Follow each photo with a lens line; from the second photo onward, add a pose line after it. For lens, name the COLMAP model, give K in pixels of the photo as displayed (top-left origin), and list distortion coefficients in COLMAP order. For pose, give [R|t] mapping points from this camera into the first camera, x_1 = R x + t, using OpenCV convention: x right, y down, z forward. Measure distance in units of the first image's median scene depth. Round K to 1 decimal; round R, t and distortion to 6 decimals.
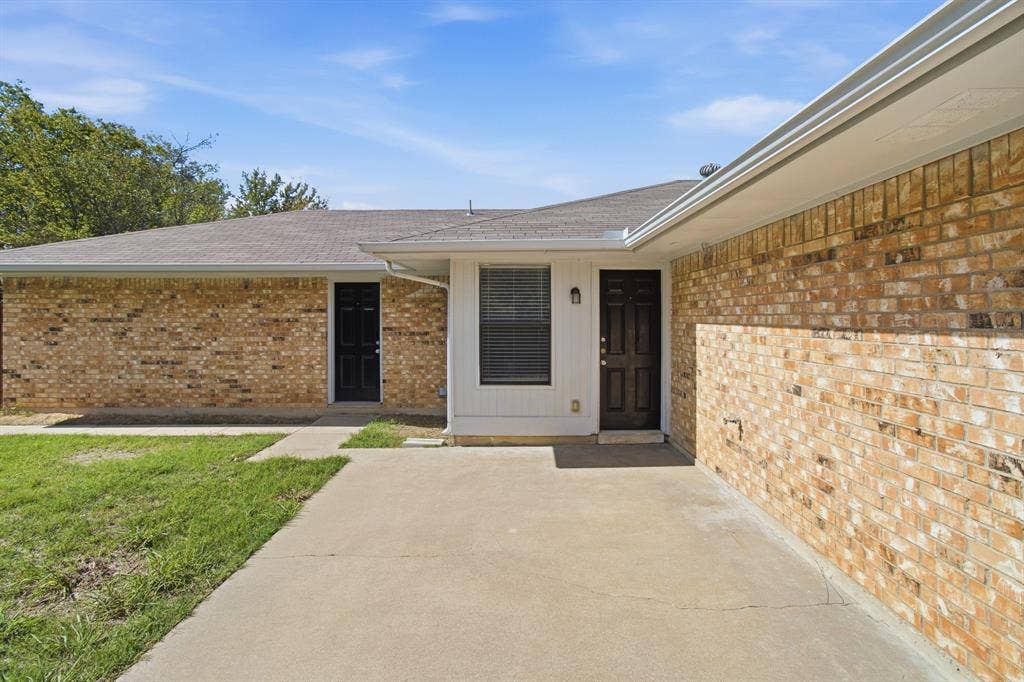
lens RADIAL K [[486.0, 0, 523.0], [0, 486.0, 321.9], [0, 0, 1]] dist [-0.003756, 0.001964]
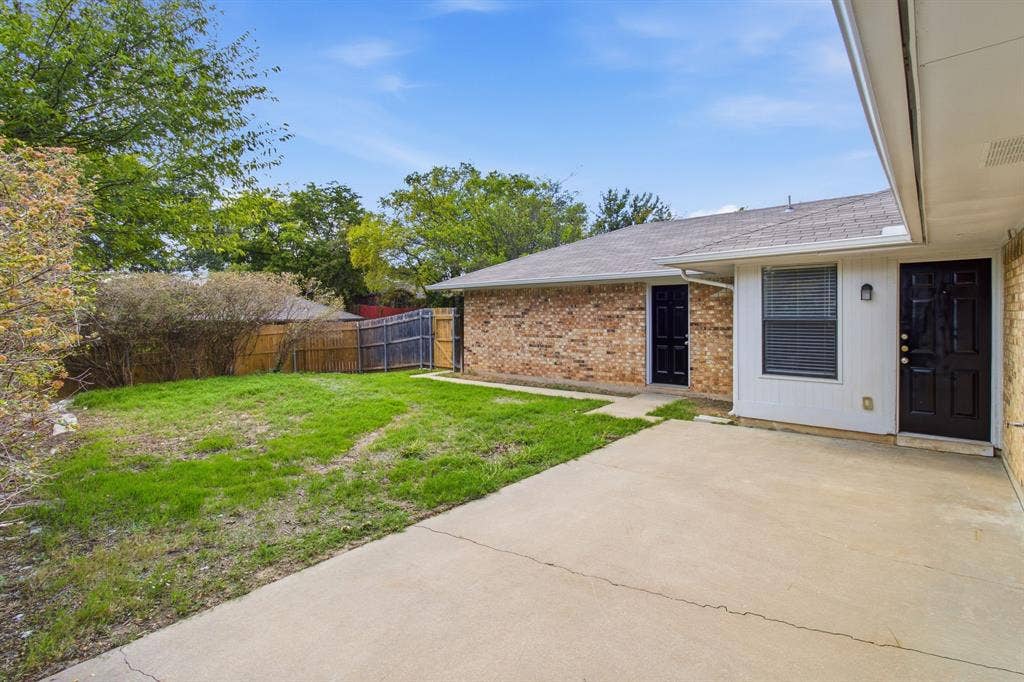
lens RADIAL K [[486.0, 0, 528.6], [0, 486.0, 316.0], [0, 0, 1]] dist [-0.003756, 0.001964]
pose [[0.777127, -0.002209, -0.629340, 0.145583], [0.000479, 0.999996, -0.002919, -0.001159], [0.629343, 0.001967, 0.777125, -0.152609]]
